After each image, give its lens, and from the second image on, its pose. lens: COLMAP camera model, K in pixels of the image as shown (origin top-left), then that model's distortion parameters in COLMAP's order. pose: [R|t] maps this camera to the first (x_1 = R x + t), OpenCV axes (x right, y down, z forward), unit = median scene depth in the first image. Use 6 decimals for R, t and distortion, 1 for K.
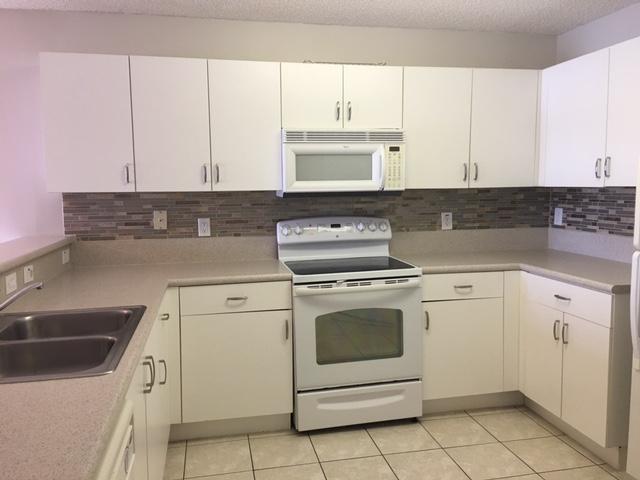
lens RADIAL K [[534.9, 0, 320.0], [0, 534.9, 240.0], [0, 0, 1]] dist [0.128645, -0.166526]
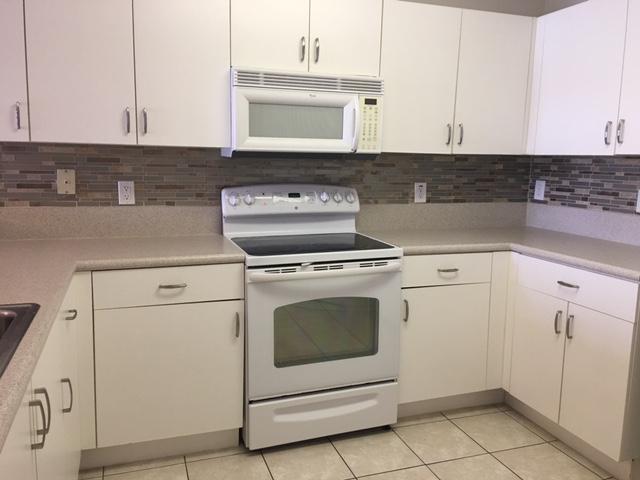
lens RADIAL K [[534.9, 0, 320.0], [0, 534.9, 240.0], [0, 0, 1]] dist [0.128645, -0.166526]
pose [[0.990612, 0.010893, 0.136271, -0.047437], [-0.017613, 0.998682, 0.048209, 0.001999], [-0.135566, -0.050157, 0.989498, 0.195950]]
